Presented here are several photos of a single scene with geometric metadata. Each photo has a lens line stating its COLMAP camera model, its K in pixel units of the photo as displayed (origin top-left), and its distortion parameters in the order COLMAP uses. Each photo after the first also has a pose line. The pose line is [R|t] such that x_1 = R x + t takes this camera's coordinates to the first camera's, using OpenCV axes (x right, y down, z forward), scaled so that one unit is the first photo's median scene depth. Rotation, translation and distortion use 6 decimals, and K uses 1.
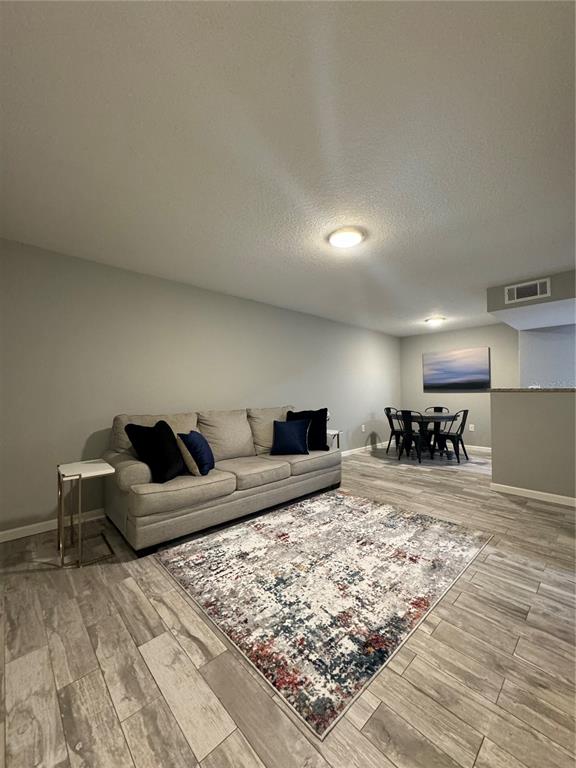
lens RADIAL K [[306.4, 0, 287.5], [0, 306.4, 383.0], [0, 0, 1]] dist [0.002122, 0.000428]
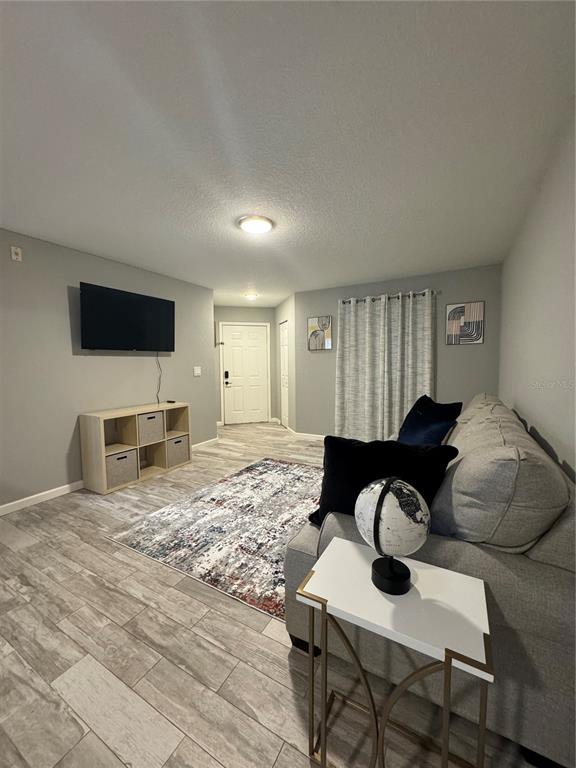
lens RADIAL K [[306.4, 0, 290.8], [0, 306.4, 385.3], [0, 0, 1]] dist [0.002122, 0.000428]
pose [[-0.950656, 0.037197, -0.308009, 0.562987], [0.022492, 0.998437, 0.051159, 0.020640], [0.309430, 0.041707, -0.950007, 2.761003]]
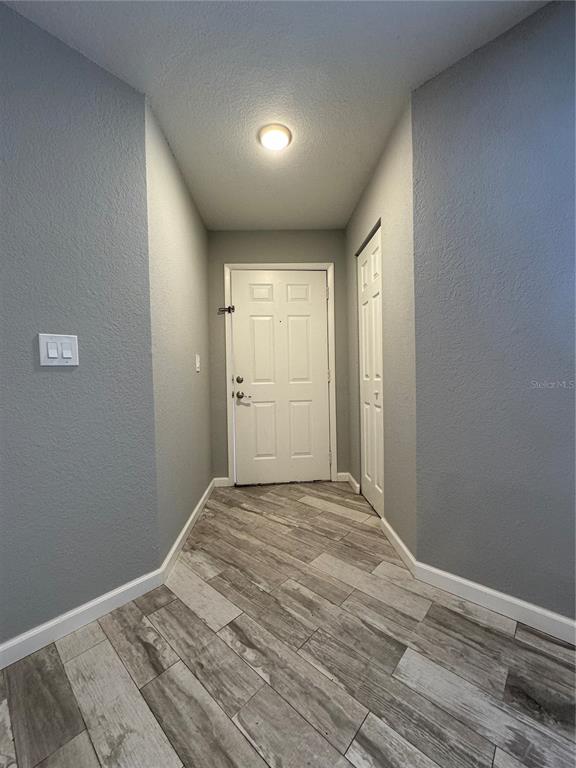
lens RADIAL K [[306.4, 0, 289.9], [0, 306.4, 387.0], [0, 0, 1]] dist [0.002122, 0.000428]
pose [[-0.995999, 0.029632, -0.084309, 0.060023], [0.029080, 0.999547, 0.007774, 0.109394], [0.084501, 0.005291, -0.996409, 0.872797]]
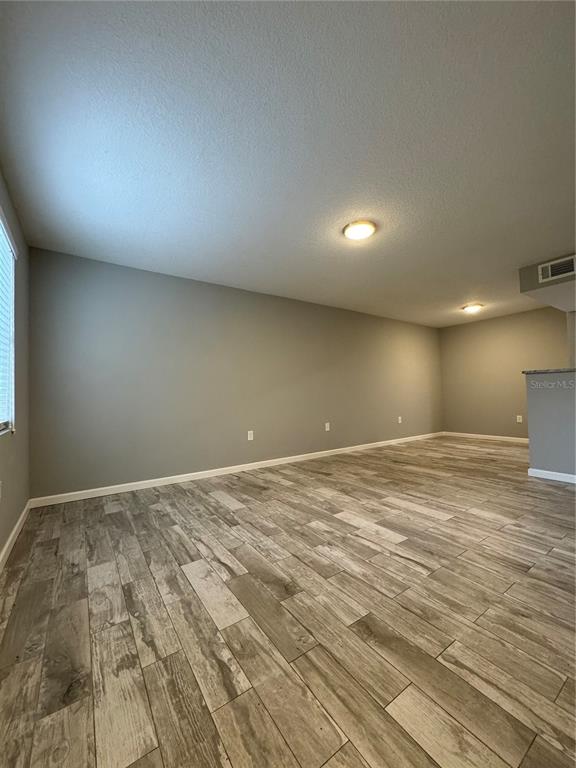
lens RADIAL K [[306.4, 0, 287.4], [0, 306.4, 382.3], [0, 0, 1]] dist [0.002122, 0.000428]
pose [[0.988497, -0.020960, -0.149783, 0.120311], [0.019191, 0.999728, -0.013245, 0.103760], [0.150020, 0.010218, 0.988630, -0.147310]]
